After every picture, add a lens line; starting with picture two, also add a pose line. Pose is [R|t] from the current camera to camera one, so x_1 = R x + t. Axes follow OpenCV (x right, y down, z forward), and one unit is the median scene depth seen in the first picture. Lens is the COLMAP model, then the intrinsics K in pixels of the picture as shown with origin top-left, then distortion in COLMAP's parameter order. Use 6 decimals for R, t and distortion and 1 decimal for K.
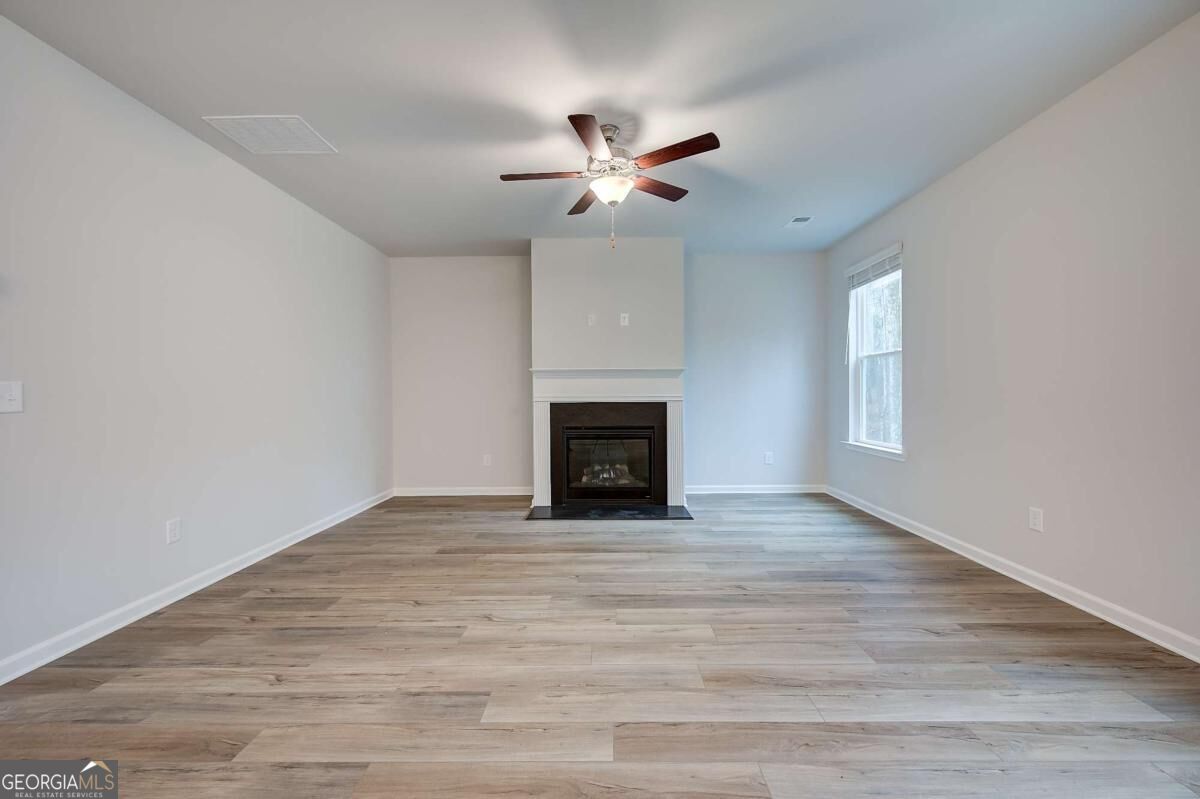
lens RADIAL K [[495.9, 0, 593.3], [0, 495.9, 400.5], [0, 0, 1]] dist [-0.000635, -0.000161]
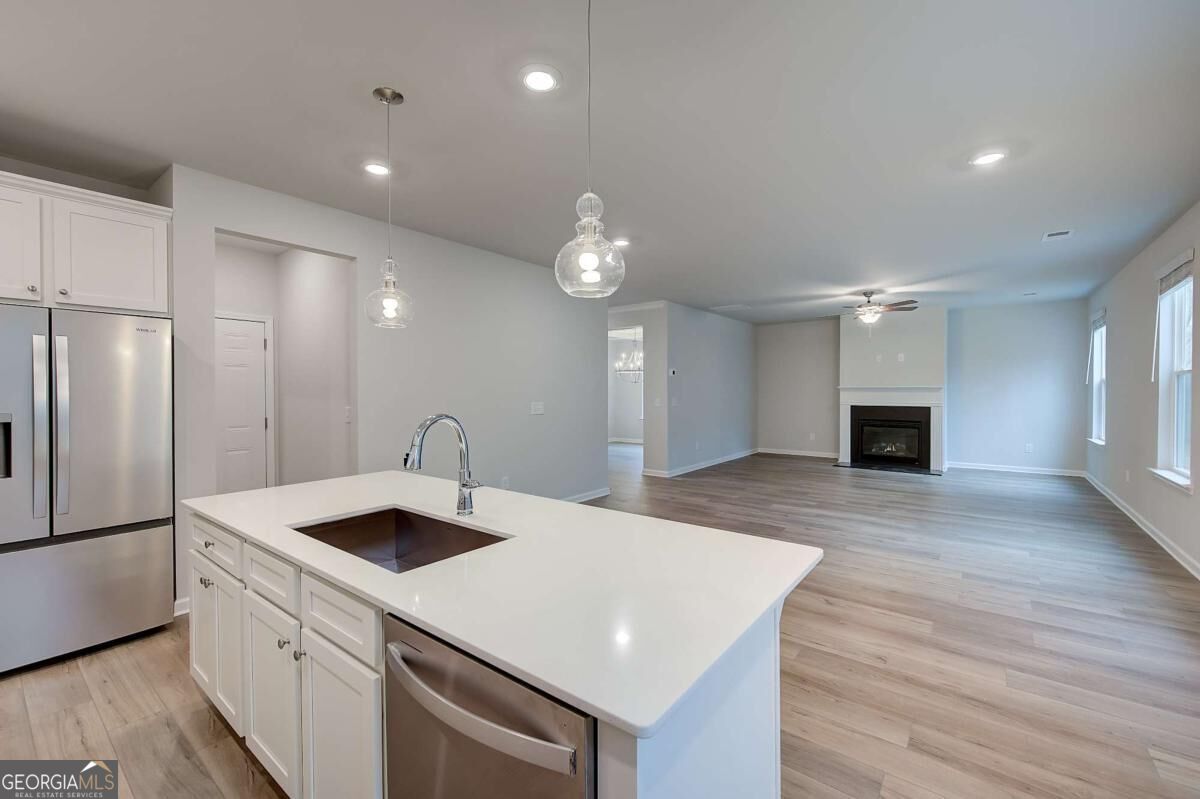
lens RADIAL K [[495.9, 0, 573.8], [0, 495.9, 400.2], [0, 0, 1]] dist [-0.000635, -0.000161]
pose [[0.783144, 0.021121, -0.621481, 0.235198], [-0.013496, 0.999765, 0.016970, -0.030170], [0.621693, -0.004902, 0.783245, -1.001398]]
